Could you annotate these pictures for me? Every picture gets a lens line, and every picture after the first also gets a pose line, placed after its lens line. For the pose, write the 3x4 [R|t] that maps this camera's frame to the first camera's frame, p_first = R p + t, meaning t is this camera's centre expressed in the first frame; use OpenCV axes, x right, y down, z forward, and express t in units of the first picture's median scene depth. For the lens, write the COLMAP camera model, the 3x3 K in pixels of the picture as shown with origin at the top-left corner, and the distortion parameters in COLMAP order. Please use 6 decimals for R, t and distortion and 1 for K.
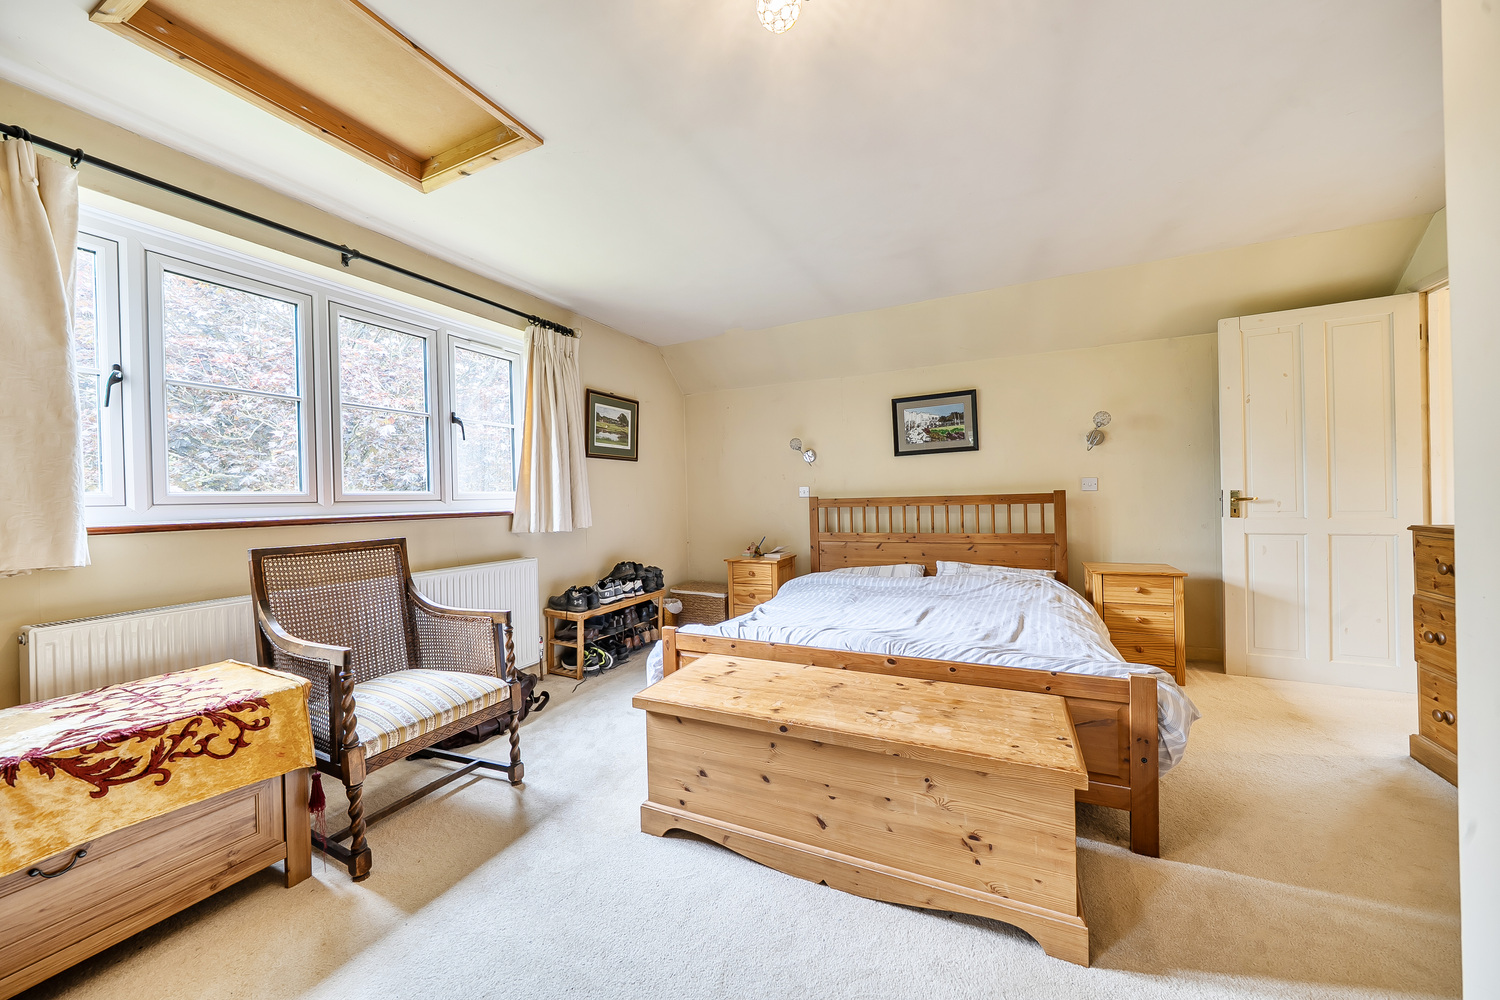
lens RADIAL K [[546.4, 0, 741.3], [0, 546.4, 500.5], [0, 0, 1]] dist [0.000577, -0.000055]
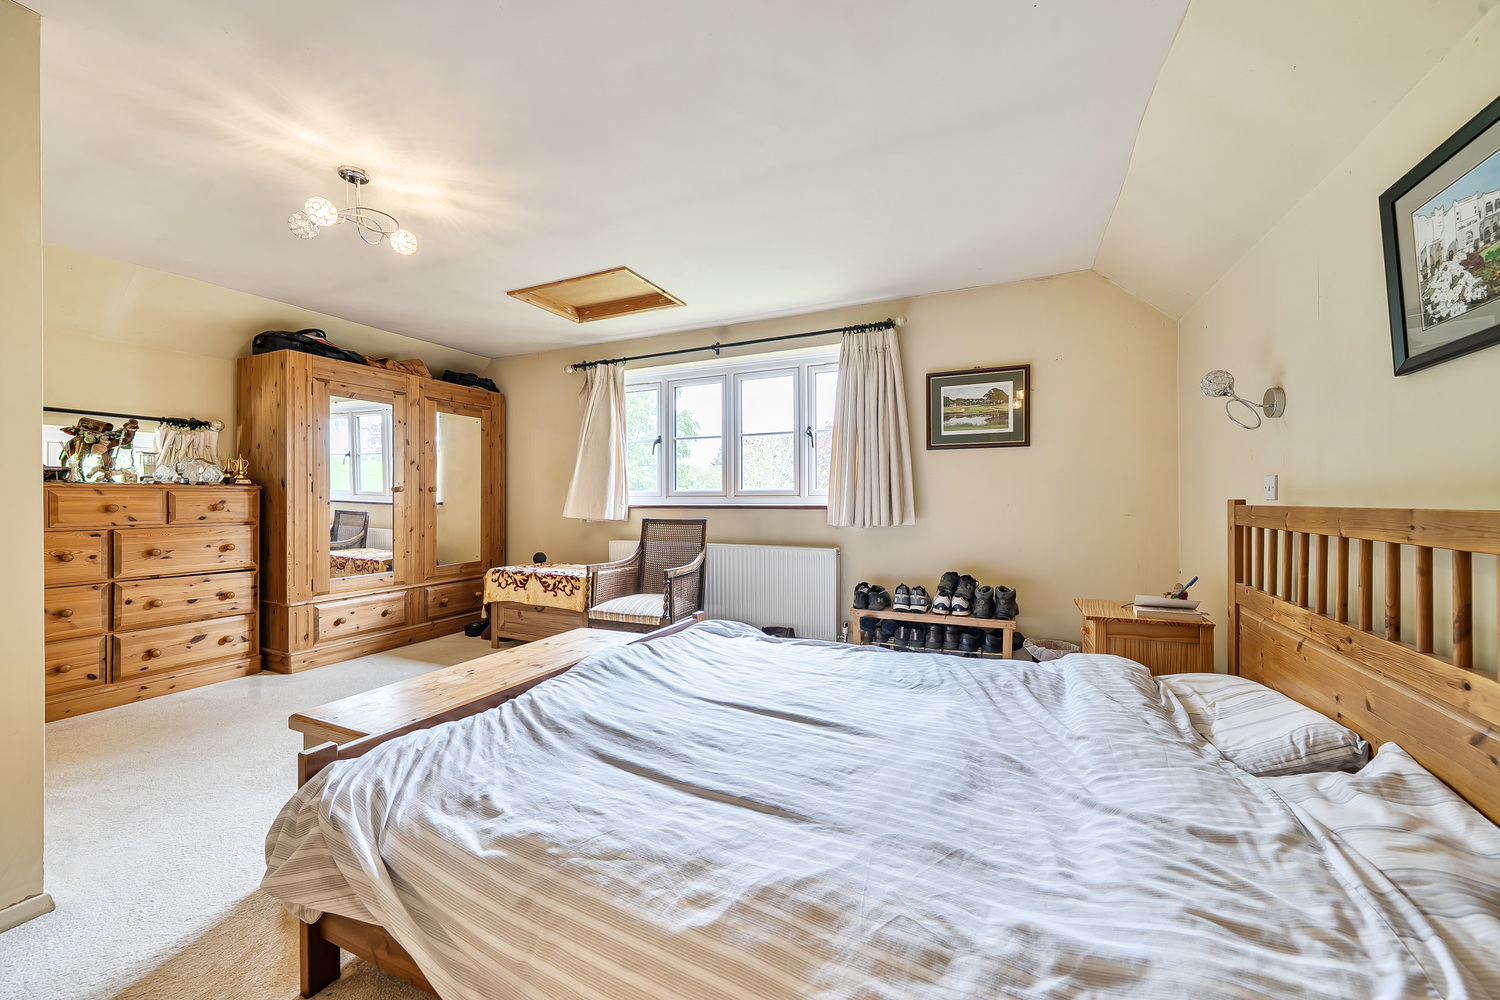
lens RADIAL K [[546.4, 0, 739.5], [0, 546.4, 498.7], [0, 0, 1]] dist [0.000577, -0.000055]
pose [[0.016725, 0.026631, -0.999505, 0.657657], [-0.001065, 0.999645, 0.026617, -0.022987], [0.999860, 0.000619, 0.016747, 0.710190]]
